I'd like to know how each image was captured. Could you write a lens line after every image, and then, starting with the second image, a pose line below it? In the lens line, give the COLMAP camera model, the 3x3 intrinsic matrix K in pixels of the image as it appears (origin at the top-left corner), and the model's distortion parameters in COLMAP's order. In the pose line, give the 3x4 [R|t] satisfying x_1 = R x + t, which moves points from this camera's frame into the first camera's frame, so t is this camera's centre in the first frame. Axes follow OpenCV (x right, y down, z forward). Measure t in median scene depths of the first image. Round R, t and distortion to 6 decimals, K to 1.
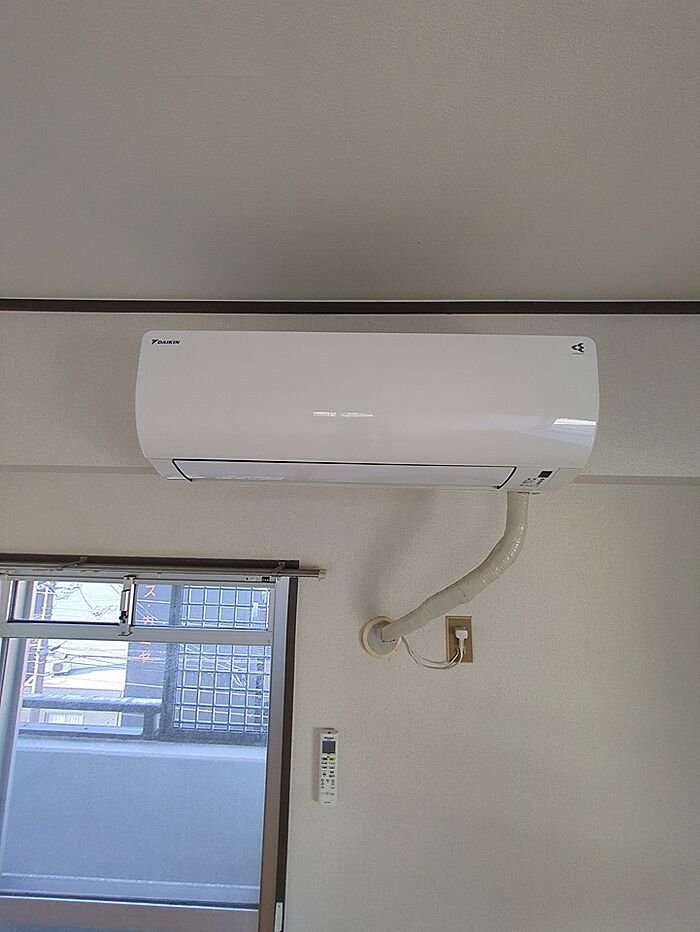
lens RADIAL K [[365.3, 0, 350.3], [0, 365.3, 470.9], [0, 0, 1]] dist [-0.002145, 0.000142]
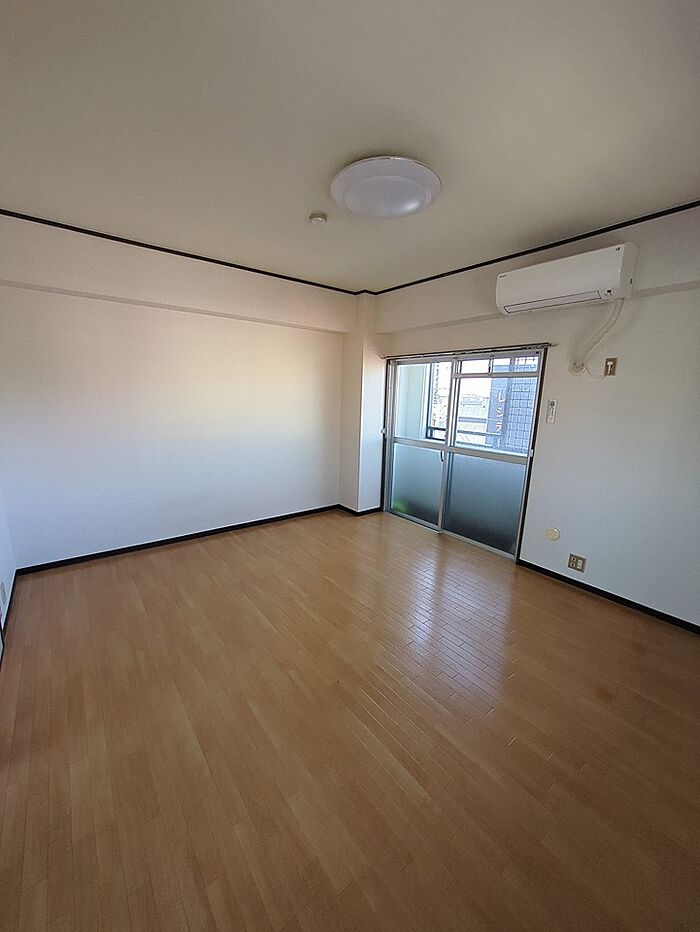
lens RADIAL K [[365.3, 0, 350.3], [0, 365.3, 470.9], [0, 0, 1]] dist [-0.002145, 0.000142]
pose [[0.637422, 0.155629, -0.754634, 1.182450], [0.080644, 0.960536, 0.266210, 0.335153], [0.766283, -0.230545, 0.599716, -2.113400]]
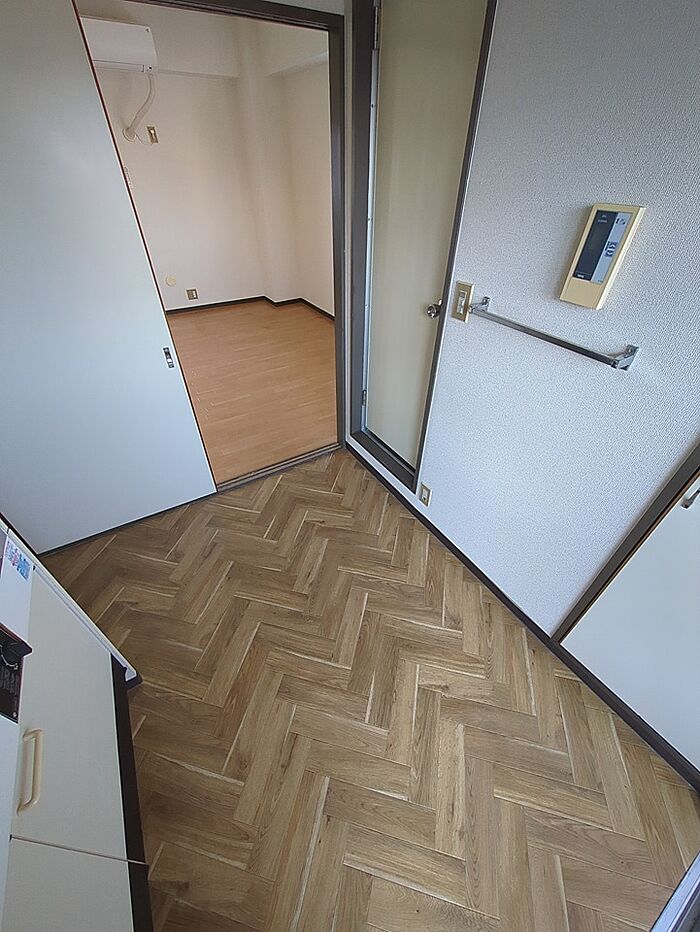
lens RADIAL K [[365.3, 0, 350.3], [0, 365.3, 470.9], [0, 0, 1]] dist [-0.002145, 0.000142]
pose [[0.835817, -0.368210, 0.407225, -0.781257], [-0.049971, 0.687644, 0.724326, 0.032365], [-0.546730, -0.625753, 0.556345, -4.259307]]
